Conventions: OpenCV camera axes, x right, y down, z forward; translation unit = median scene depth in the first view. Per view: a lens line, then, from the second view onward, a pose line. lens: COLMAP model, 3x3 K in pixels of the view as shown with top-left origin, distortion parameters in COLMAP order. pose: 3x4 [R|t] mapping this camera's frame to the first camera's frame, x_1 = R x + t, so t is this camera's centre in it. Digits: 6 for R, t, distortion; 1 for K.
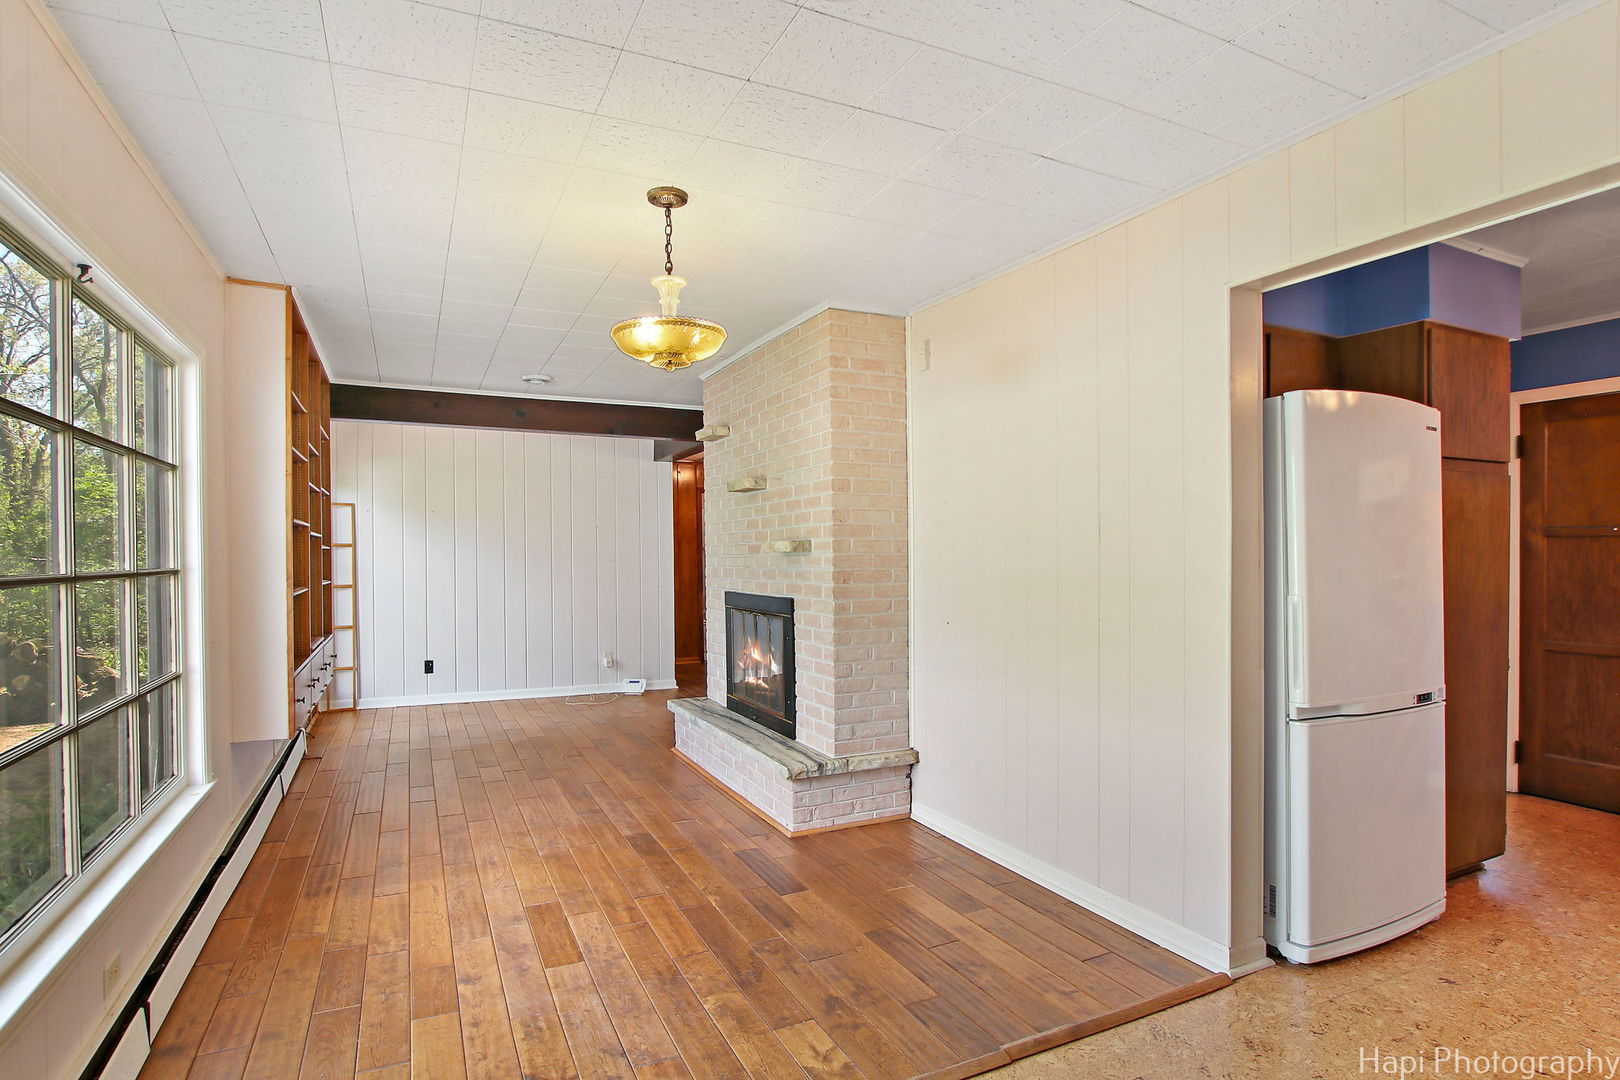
lens RADIAL K [[842.5, 0, 810.0], [0, 842.5, 540.0], [0, 0, 1]] dist [-0.025405, 0.000847]
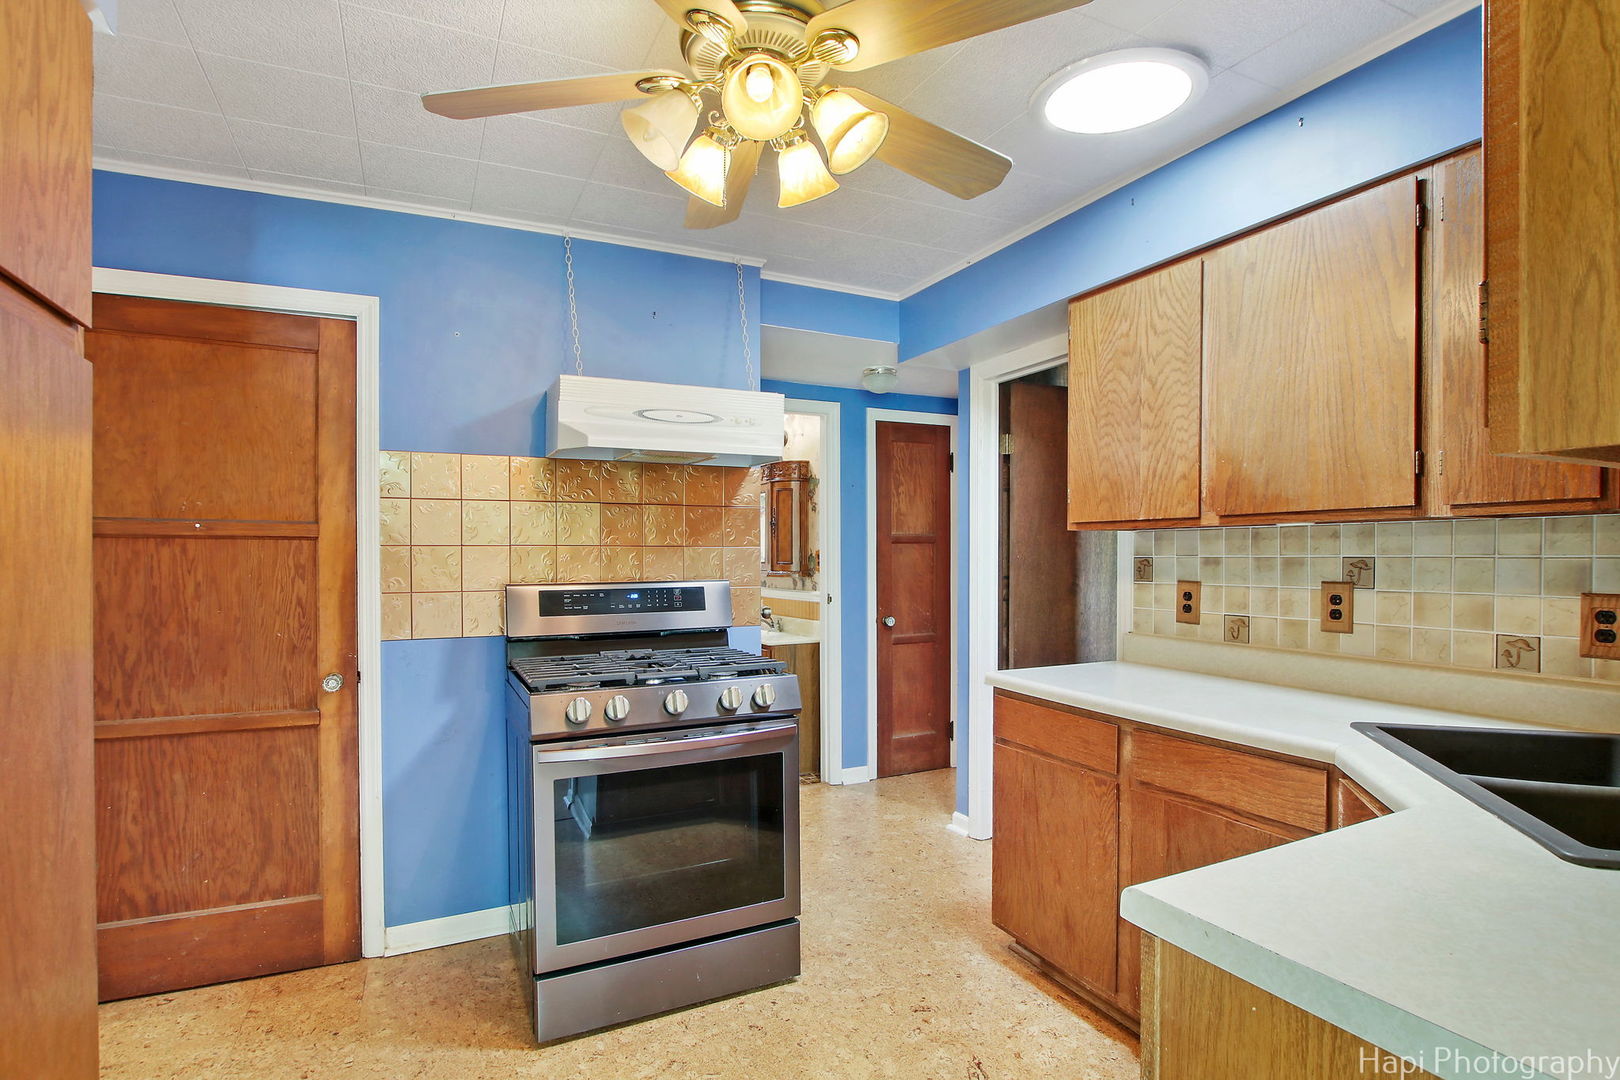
lens RADIAL K [[792.6, 0, 808.7], [0, 792.6, 568.9], [0, 0, 1]] dist [-0.035169, 0.002156]
pose [[-0.000776, -0.013839, 0.999904, 0.393154], [-0.009430, 0.999860, 0.013831, 0.007024], [-0.999955, -0.009418, -0.000906, 0.534145]]
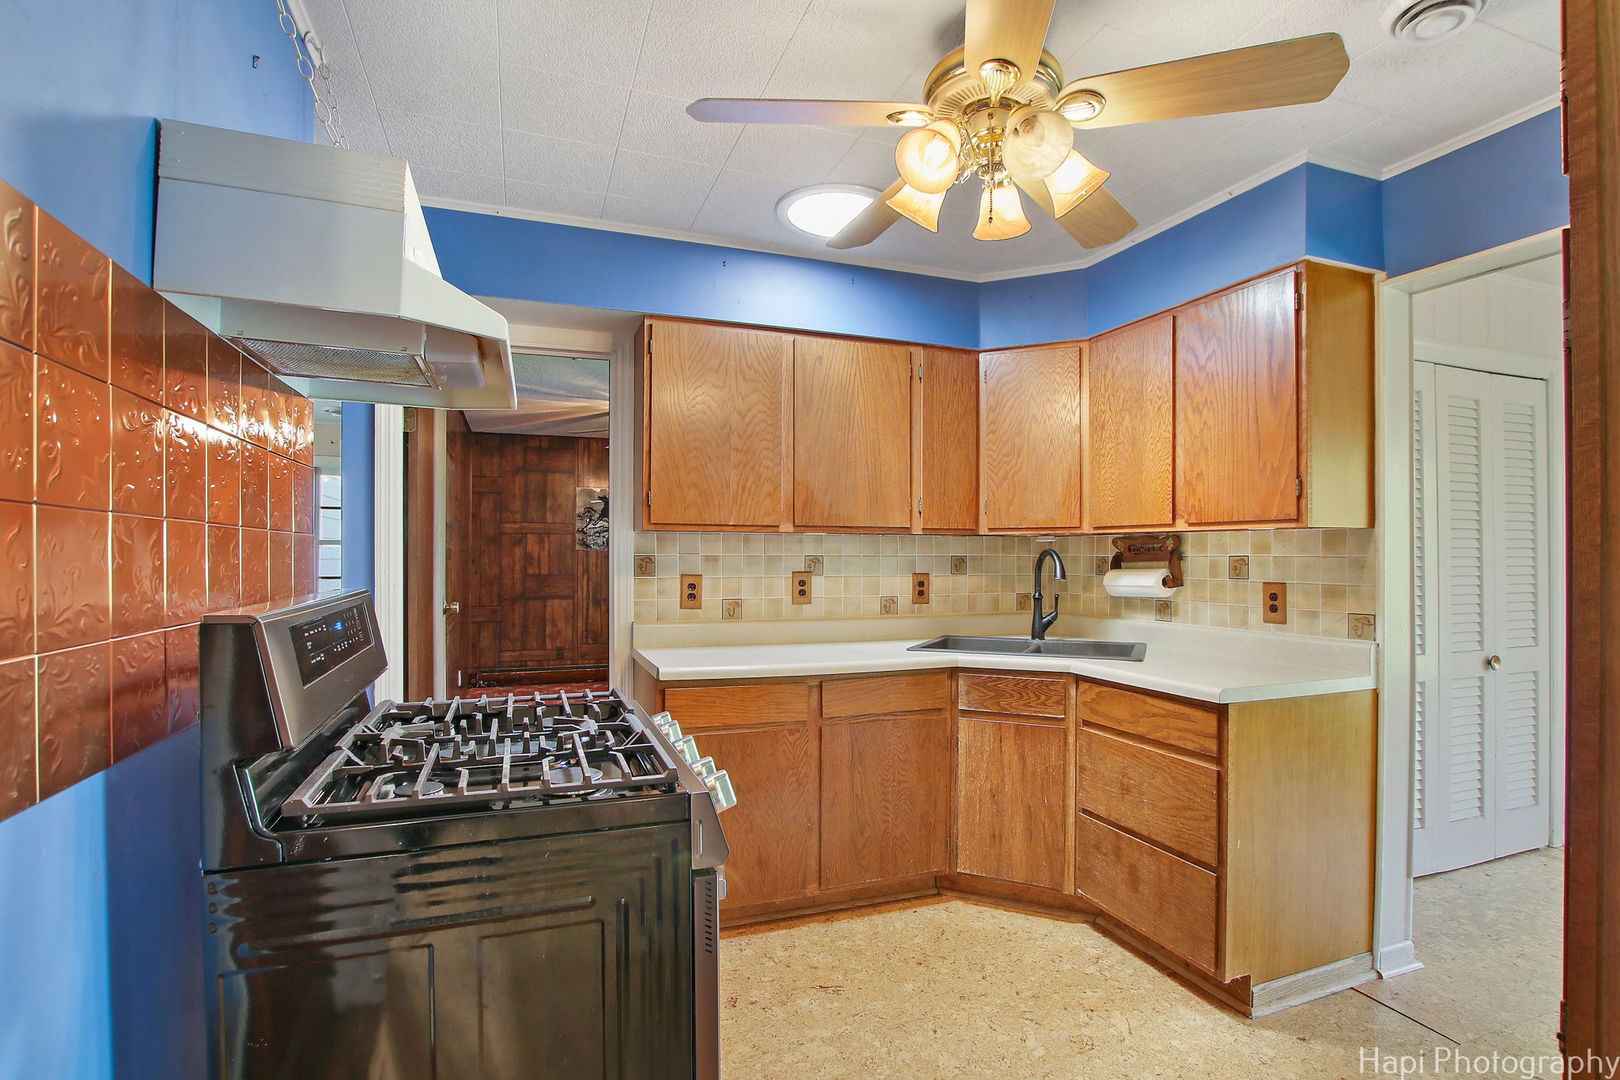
lens RADIAL K [[792.6, 0, 808.7], [0, 792.6, 568.9], [0, 0, 1]] dist [-0.035169, 0.002156]
pose [[-0.994447, -0.002400, 0.105211, 0.803738], [-0.002105, 0.999994, 0.002907, 0.014223], [-0.105217, 0.002669, -0.994446, 0.973628]]
